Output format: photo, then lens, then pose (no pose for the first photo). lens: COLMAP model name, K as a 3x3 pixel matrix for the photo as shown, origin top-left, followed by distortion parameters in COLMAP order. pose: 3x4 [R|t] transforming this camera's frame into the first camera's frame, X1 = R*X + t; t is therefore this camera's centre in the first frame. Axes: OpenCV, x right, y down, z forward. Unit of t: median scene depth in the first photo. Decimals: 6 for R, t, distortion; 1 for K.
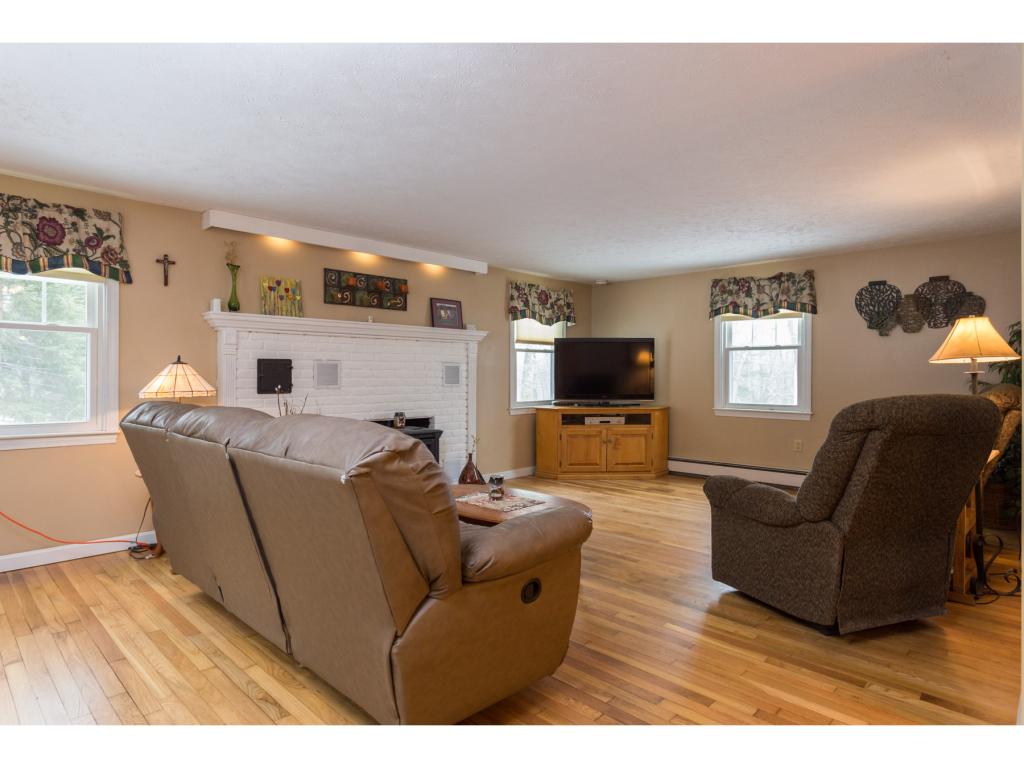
lens RADIAL K [[581.8, 0, 502.0], [0, 581.8, 381.7], [0, 0, 1]] dist [0.001995, -0.001285]
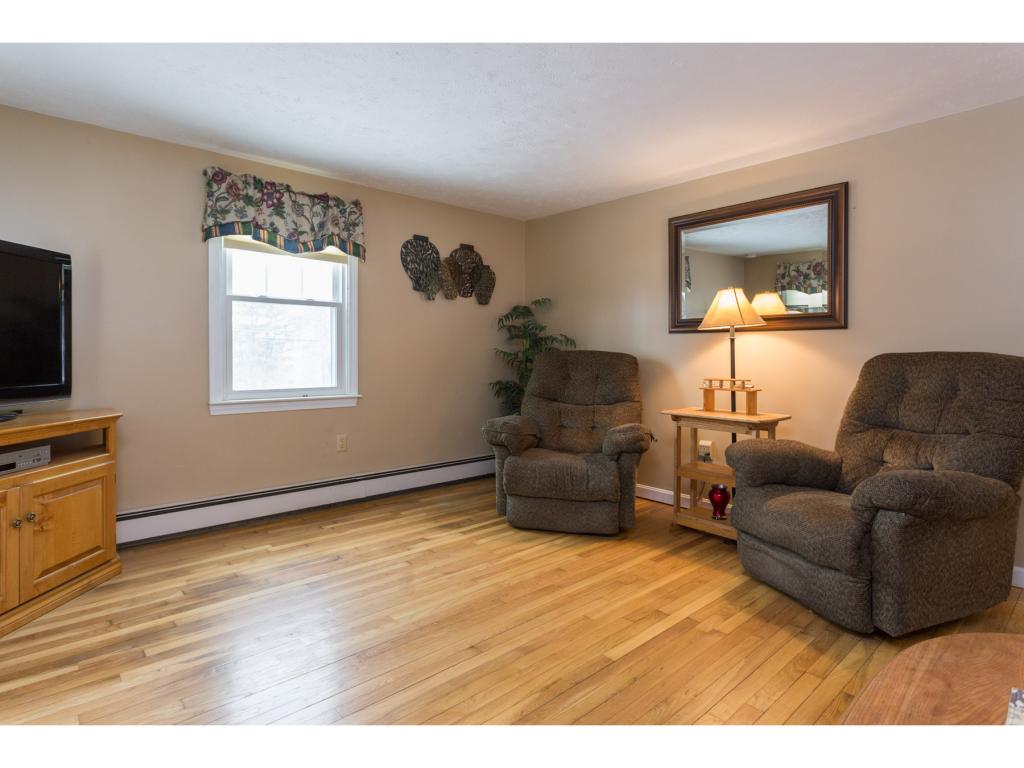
lens RADIAL K [[564.1, 0, 468.5], [0, 564.1, 366.1], [0, 0, 1]] dist [-0.003423, -0.000757]
pose [[0.056458, -0.016118, 0.998275, -0.173311], [0.015728, 0.999760, 0.015253, 0.007733], [-0.998281, 0.014840, 0.056698, 0.814195]]
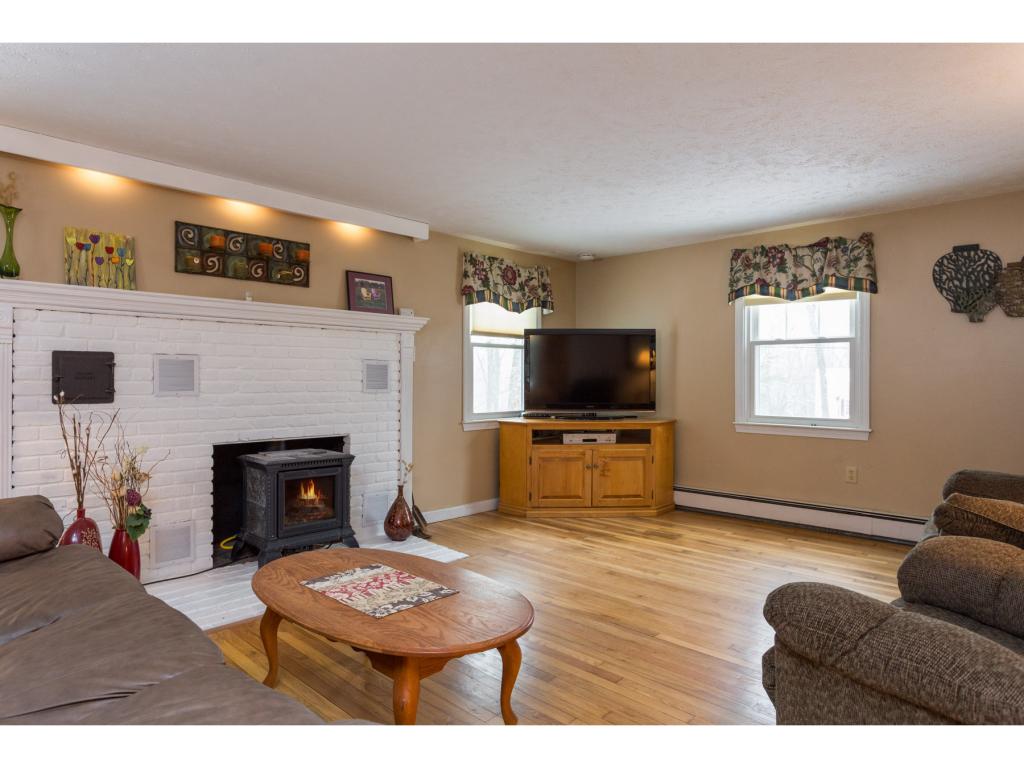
lens RADIAL K [[634.4, 0, 504.3], [0, 634.4, 381.9], [0, 0, 1]] dist [0.000073, 0.006554]
pose [[0.999918, 0.001189, 0.012740, 0.065624], [-0.001086, 0.999967, -0.008075, 0.000865], [-0.012749, 0.008061, 0.999886, 0.213169]]
